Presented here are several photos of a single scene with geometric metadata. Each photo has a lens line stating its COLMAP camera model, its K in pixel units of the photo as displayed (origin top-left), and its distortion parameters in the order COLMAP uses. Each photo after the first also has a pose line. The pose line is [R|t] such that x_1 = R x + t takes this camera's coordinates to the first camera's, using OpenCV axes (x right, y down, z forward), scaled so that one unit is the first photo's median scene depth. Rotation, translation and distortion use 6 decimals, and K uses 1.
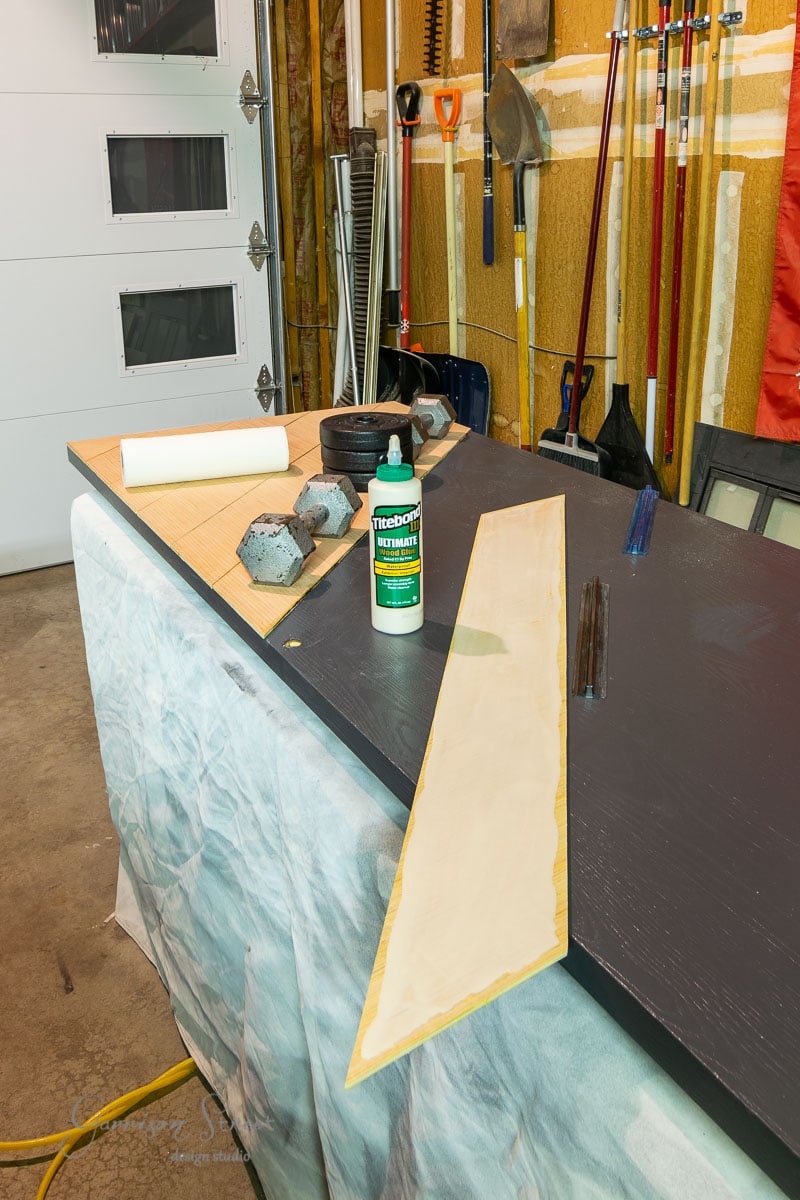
lens RADIAL K [[1143.0, 0, 453.0], [0, 1143.0, 419.2], [0, 0, 1]] dist [-0.006439, 0.001249]
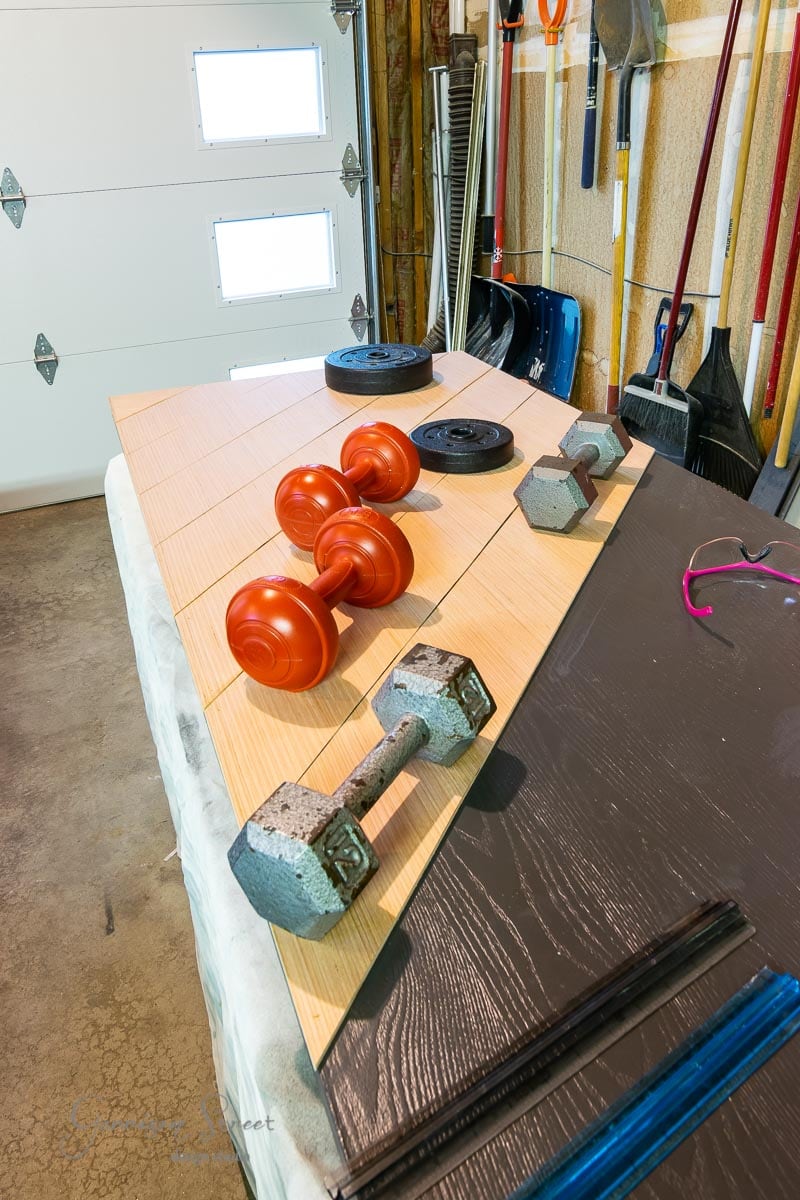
lens RADIAL K [[928.8, 0, 376.1], [0, 928.8, 543.2], [0, 0, 1]] dist [0.000446, -0.000341]
pose [[0.978565, 0.061732, -0.196466, 0.029684], [-0.013260, 0.970921, 0.239031, -0.033009], [0.205509, -0.231302, 0.950929, 0.177443]]
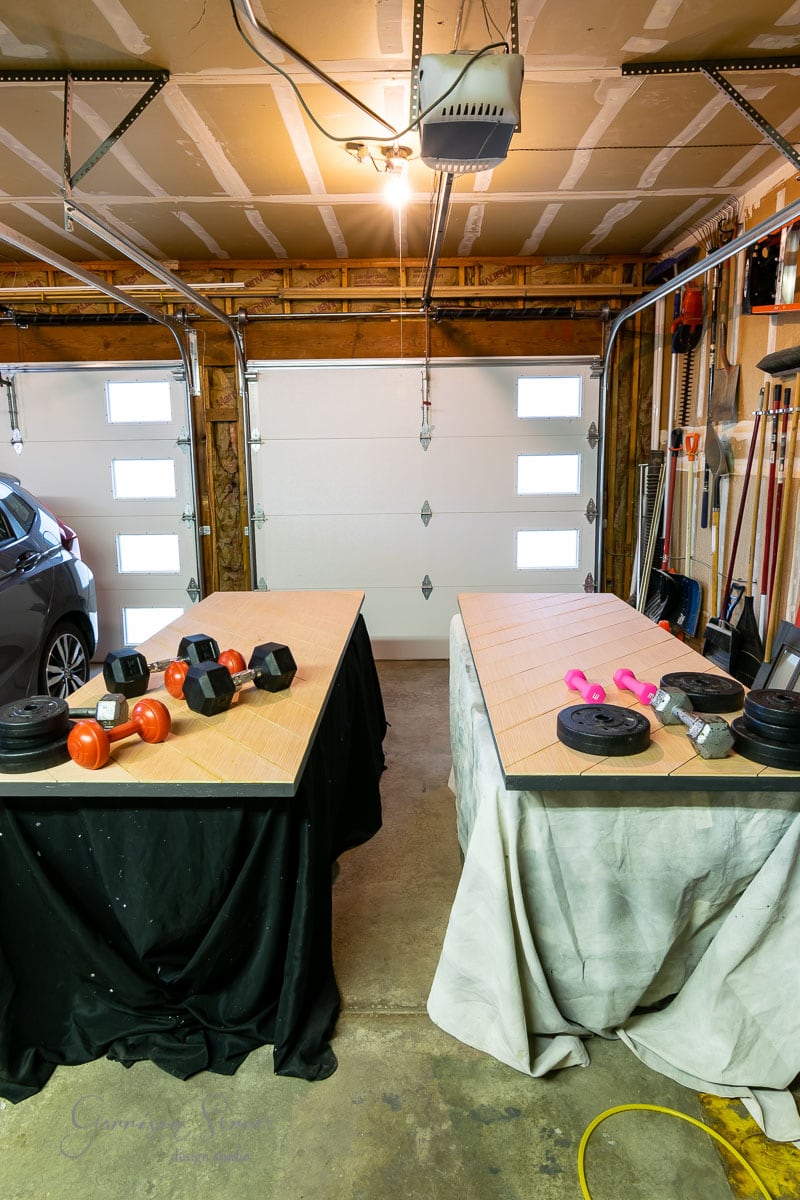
lens RADIAL K [[900.7, 0, 404.7], [0, 900.7, 576.5], [0, 0, 1]] dist [0.002062, 0.007333]
pose [[0.856778, 0.088222, -0.508083, 0.363635], [-0.116870, 0.992840, -0.024683, 0.034664], [0.502267, 0.080528, 0.860955, -0.487745]]
